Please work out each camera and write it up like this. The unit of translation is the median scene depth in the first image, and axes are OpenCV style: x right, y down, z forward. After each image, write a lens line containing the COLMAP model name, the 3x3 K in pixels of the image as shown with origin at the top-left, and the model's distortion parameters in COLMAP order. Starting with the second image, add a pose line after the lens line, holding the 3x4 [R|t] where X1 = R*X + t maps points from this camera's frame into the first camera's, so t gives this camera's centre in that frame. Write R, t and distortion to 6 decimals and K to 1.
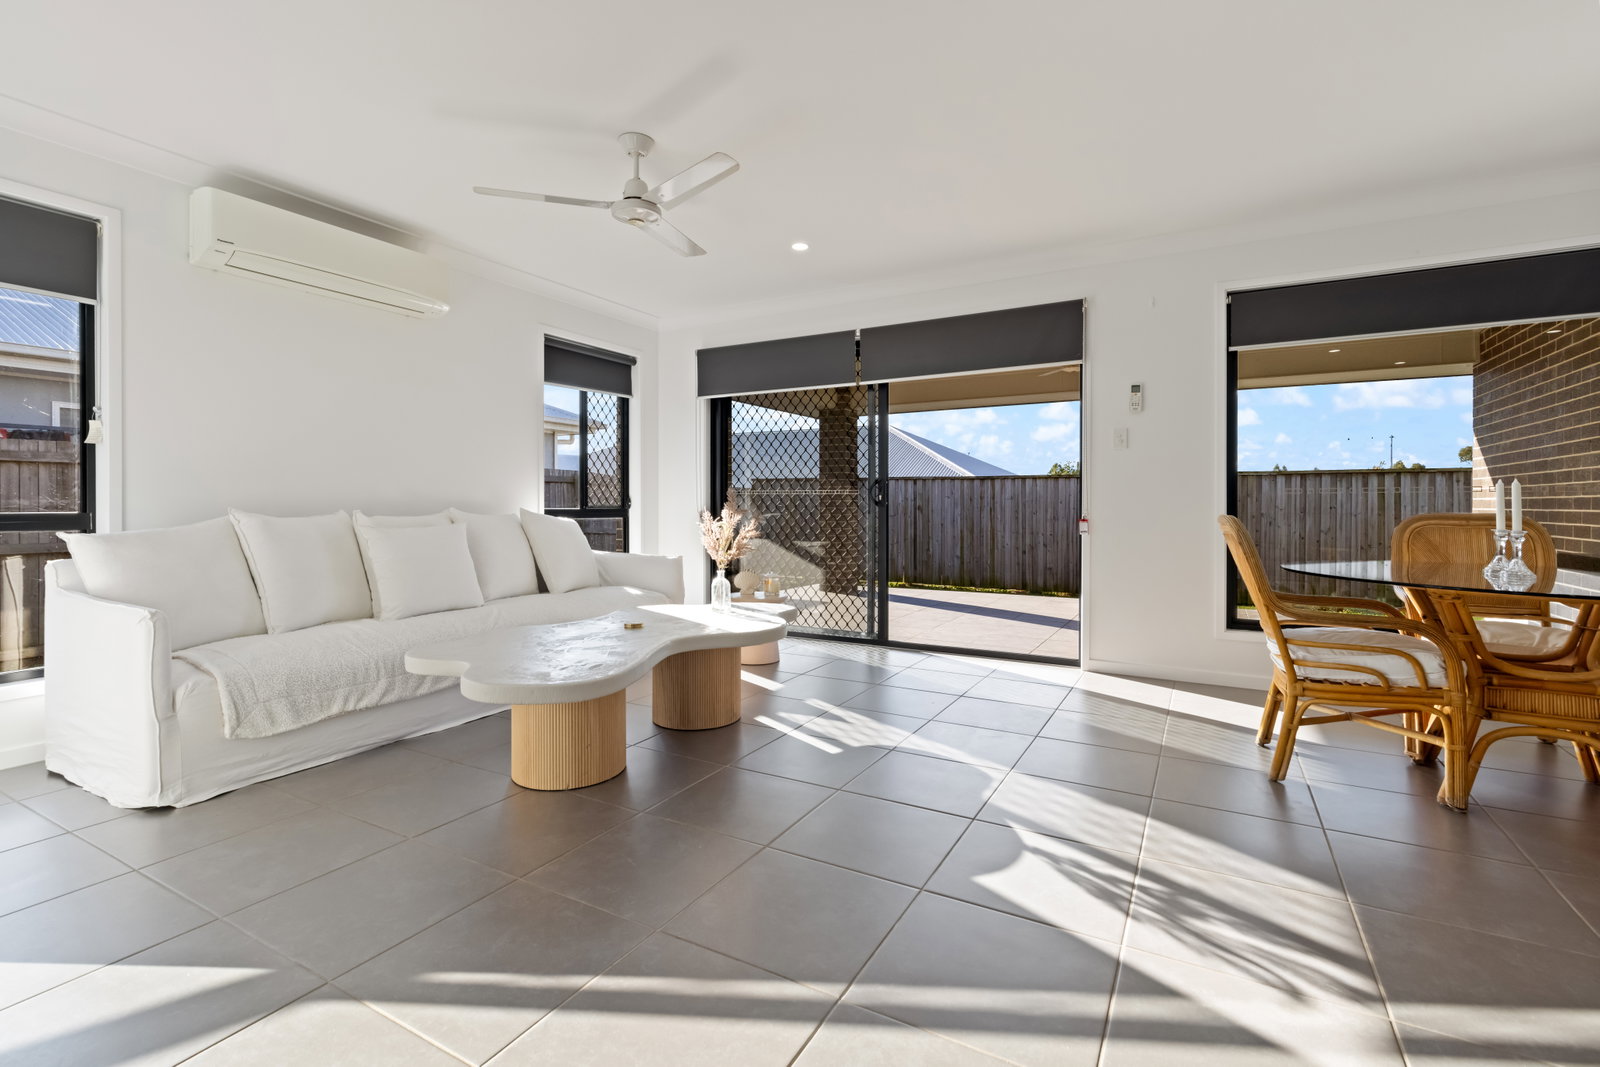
lens RADIAL K [[734.7, 0, 797.2], [0, 734.7, 519.9], [0, 0, 1]] dist [-0.000251, -0.000032]
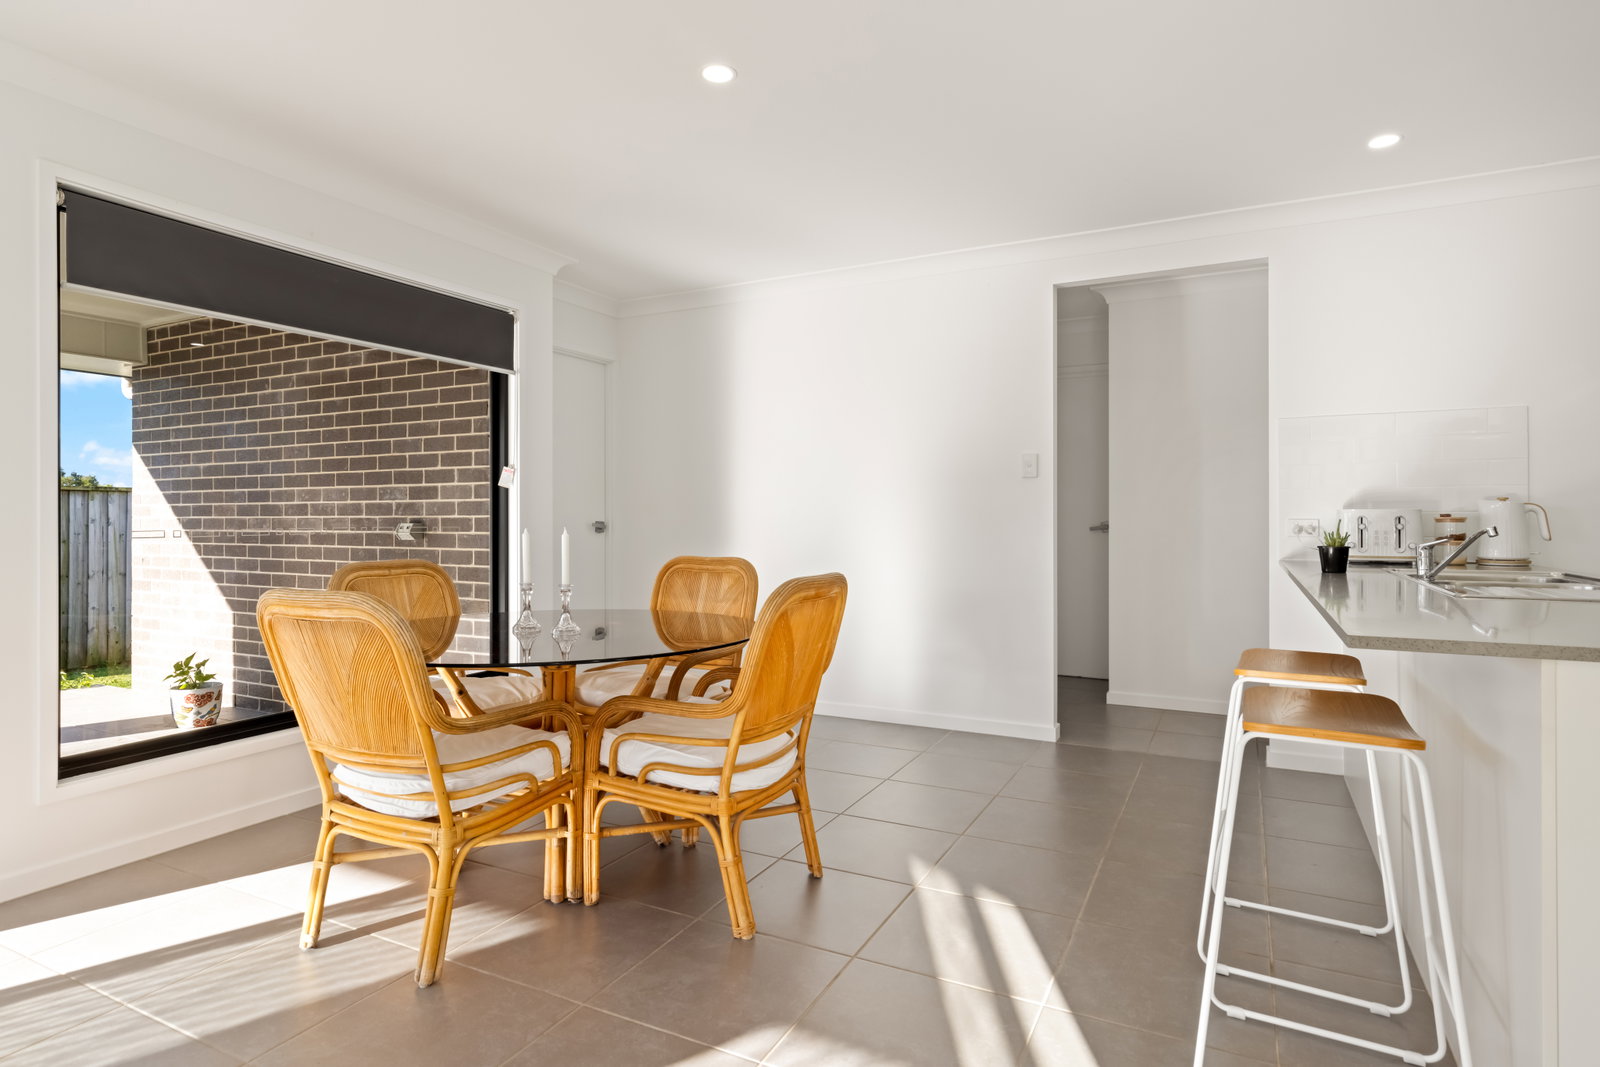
lens RADIAL K [[862.3, 0, 795.3], [0, 862.3, 526.9], [0, 0, 1]] dist [0.003047, 0.000501]
pose [[-0.024024, -0.008760, 0.999673, -0.082978], [0.018542, 0.999786, 0.009207, -0.036854], [-0.999539, 0.018757, -0.023856, 0.403054]]
